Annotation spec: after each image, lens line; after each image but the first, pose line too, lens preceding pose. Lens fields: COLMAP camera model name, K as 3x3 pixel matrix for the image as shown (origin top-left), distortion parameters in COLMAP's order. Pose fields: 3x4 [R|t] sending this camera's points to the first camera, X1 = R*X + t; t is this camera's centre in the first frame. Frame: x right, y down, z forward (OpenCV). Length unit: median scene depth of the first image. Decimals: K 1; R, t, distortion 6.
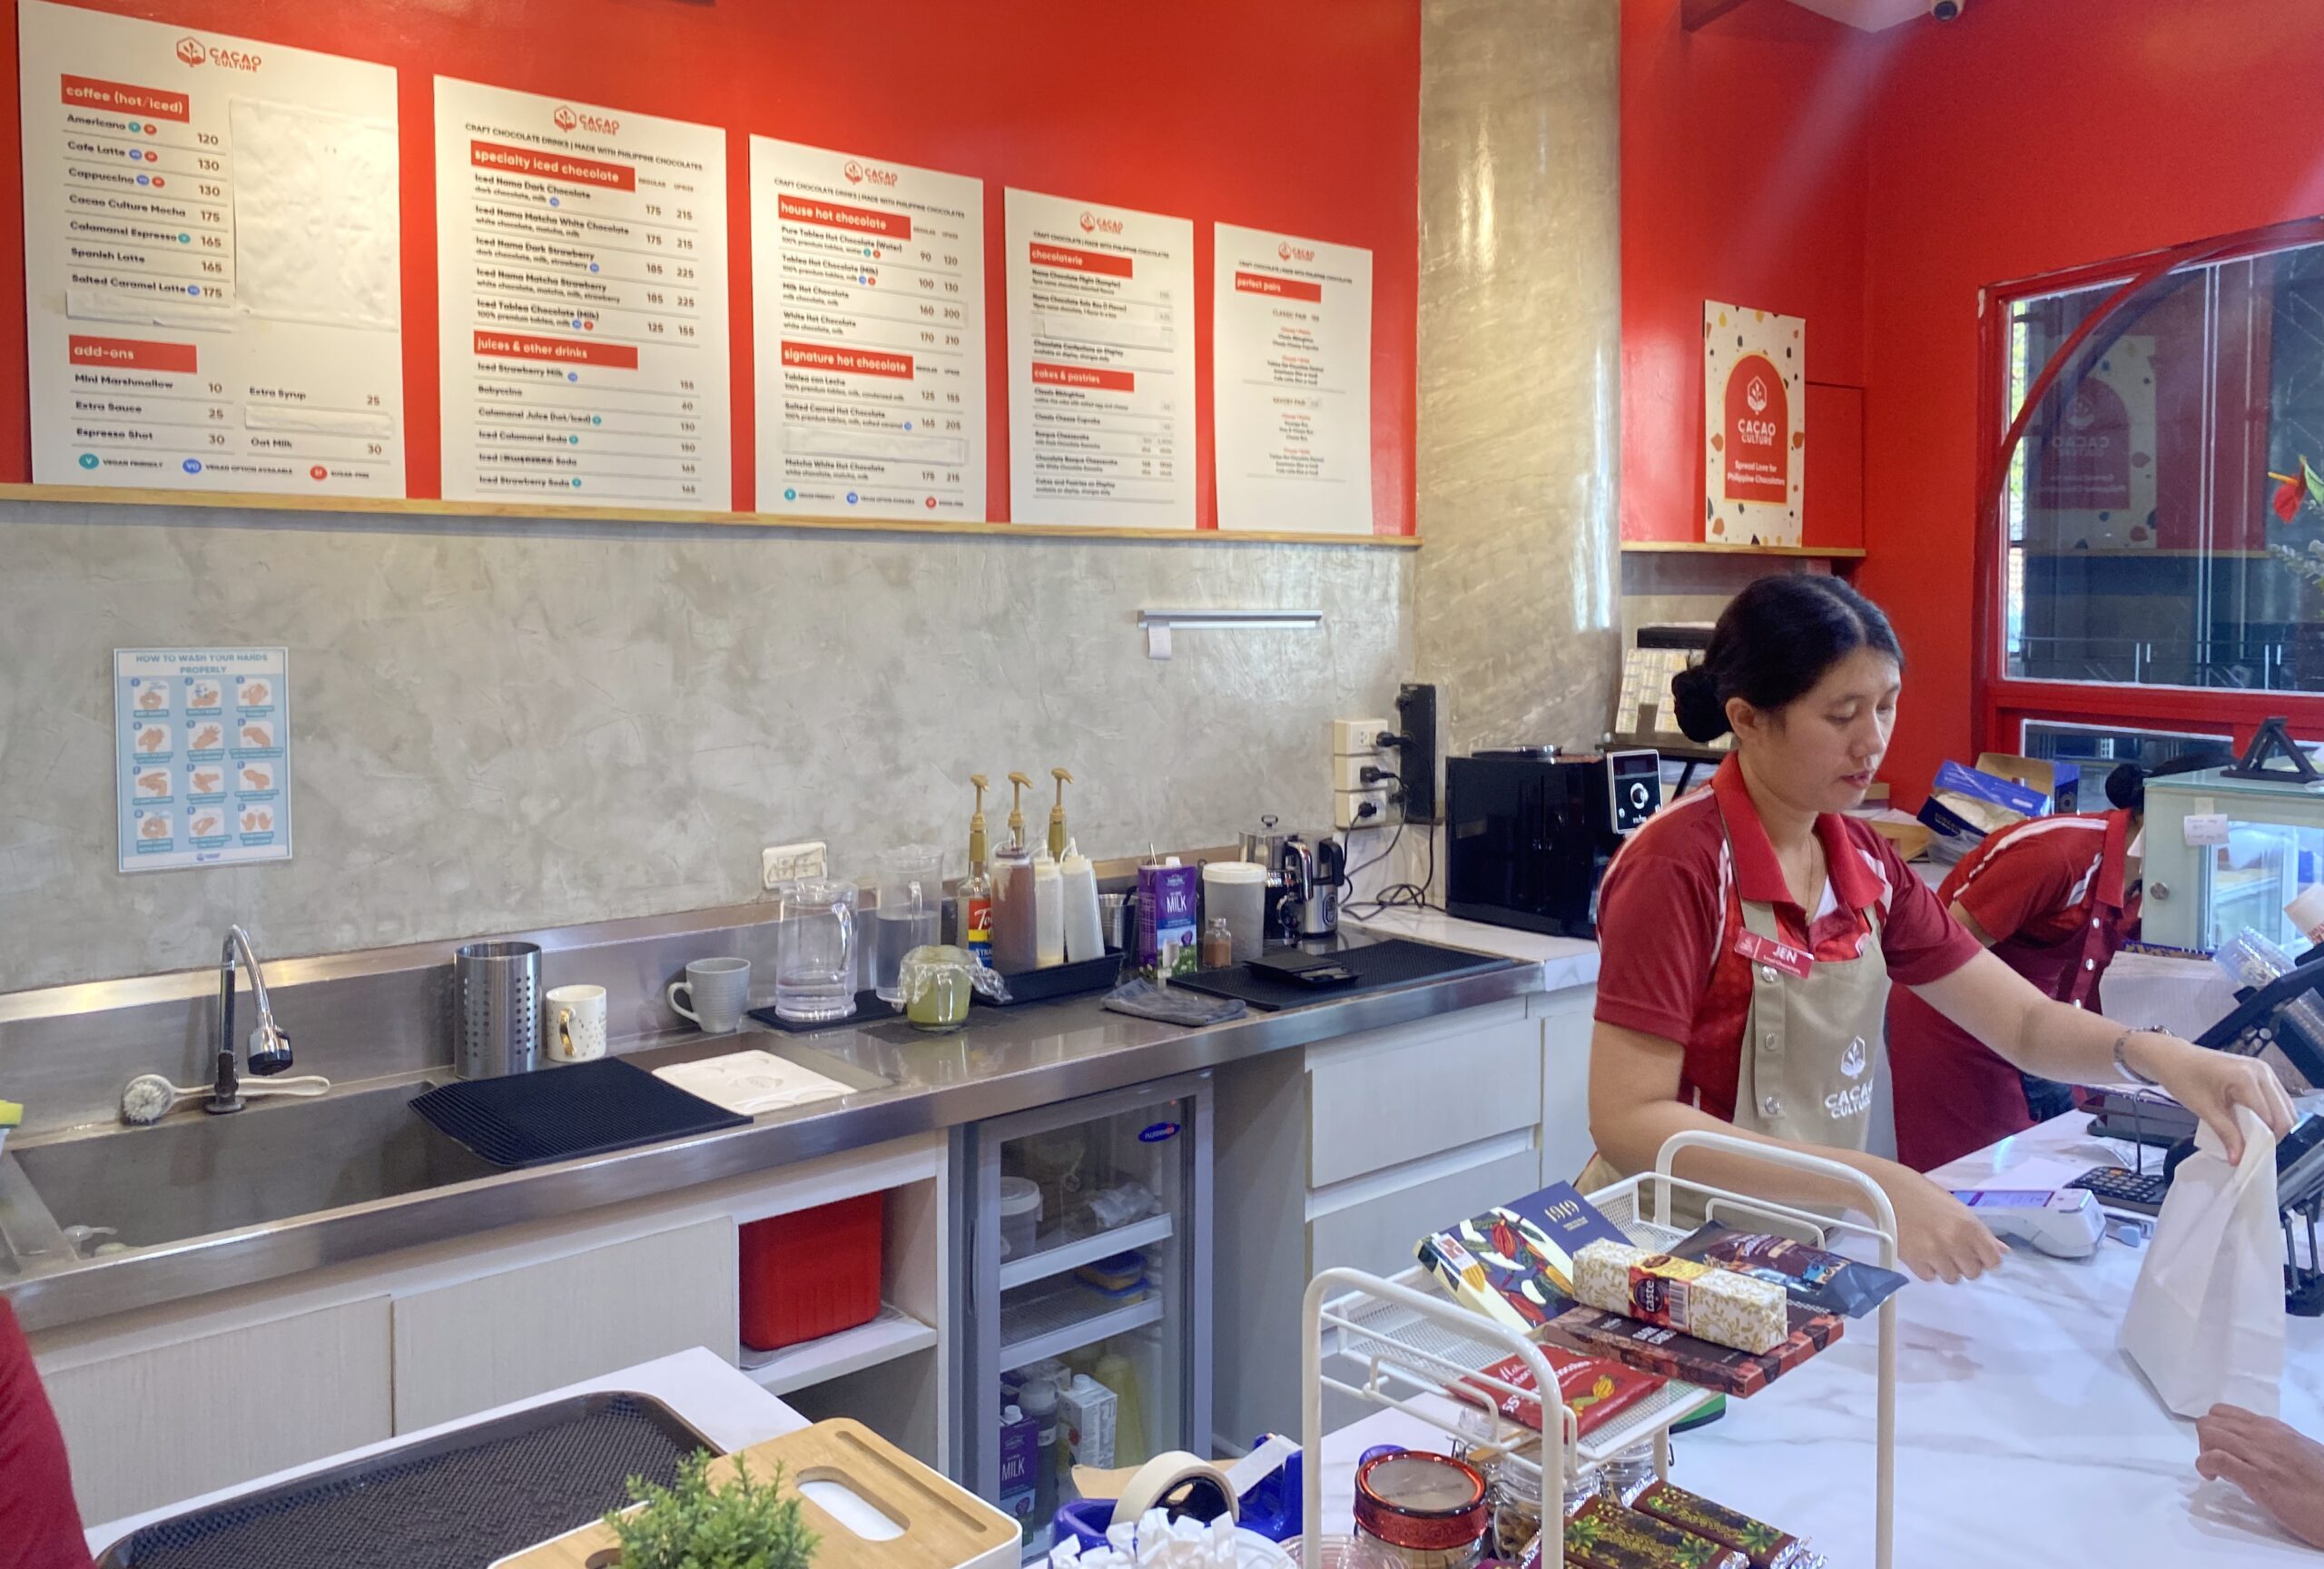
lens RADIAL K [[1751.9, 0, 1165.9], [0, 1751.9, 785.8], [0, 0, 1]] dist [-0.006335, -0.001394]
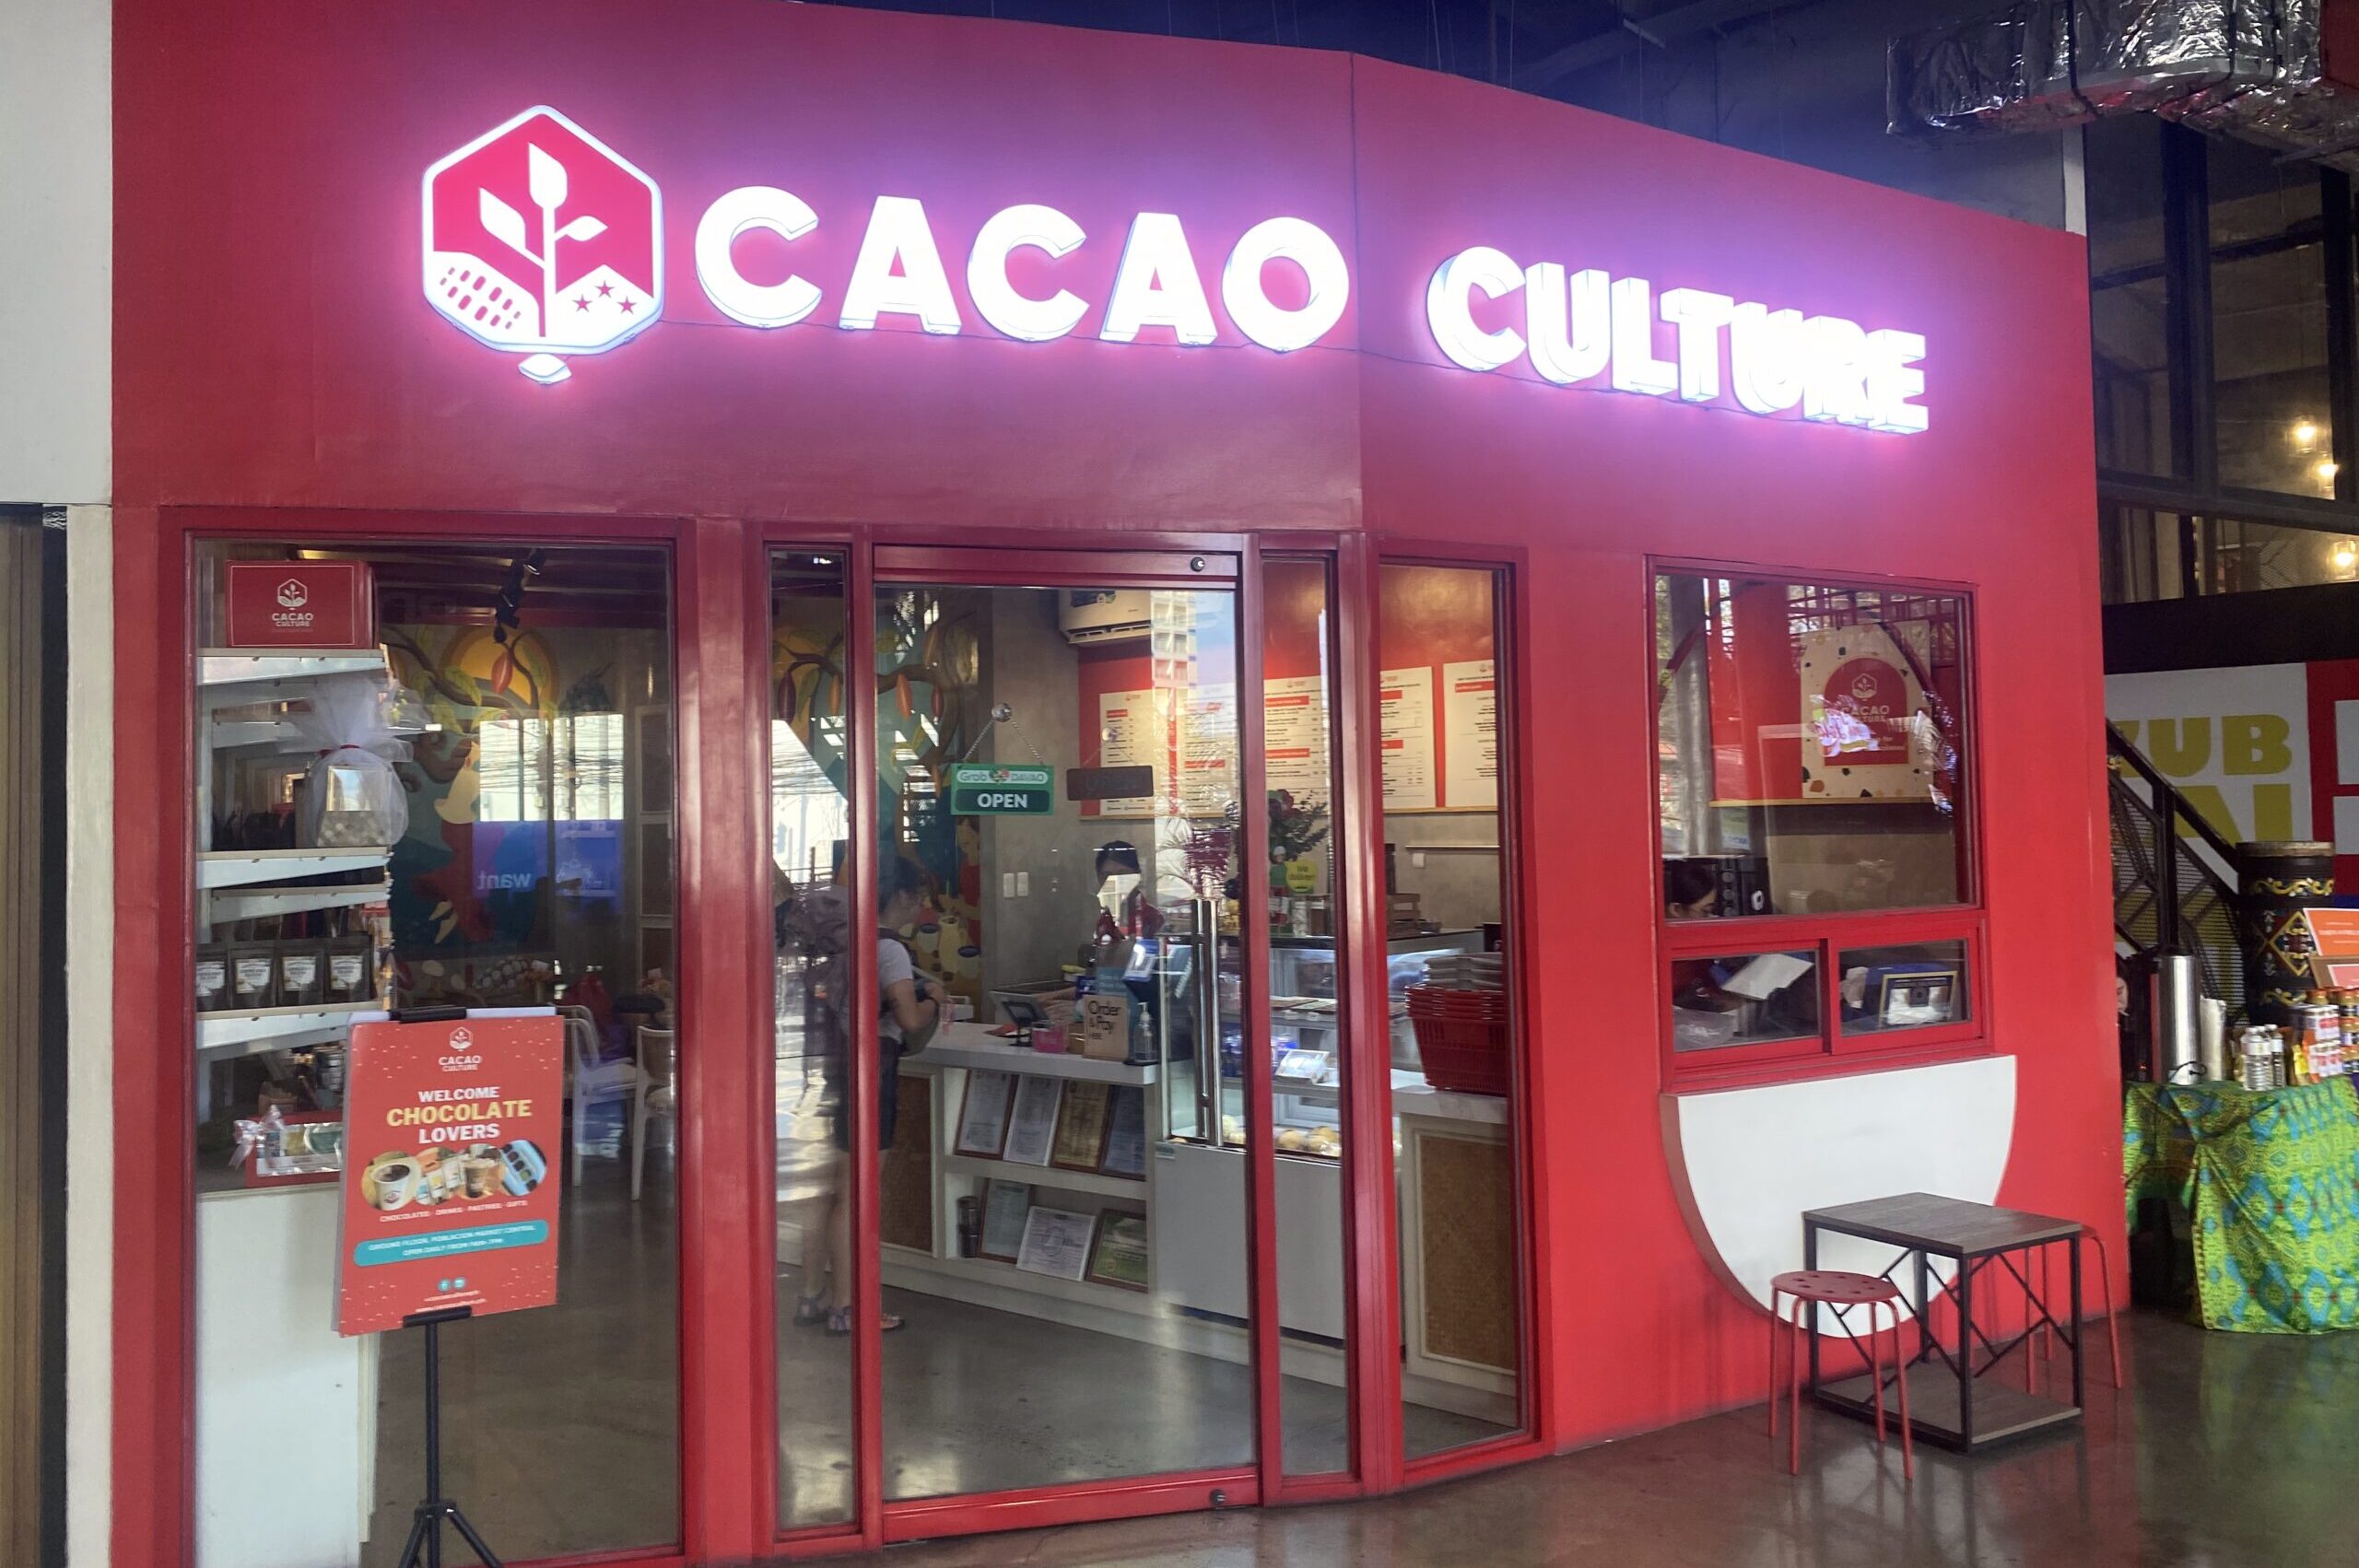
lens RADIAL K [[1790.2, 0, 1178.3], [0, 1790.2, 785.3], [0, 0, 1]] dist [-0.001703, -0.000193]
pose [[0.983952, -0.023512, -0.176877, 0.099718], [-0.001314, 0.990298, -0.138951, 0.135220], [0.178428, 0.136954, 0.974375, -1.240413]]
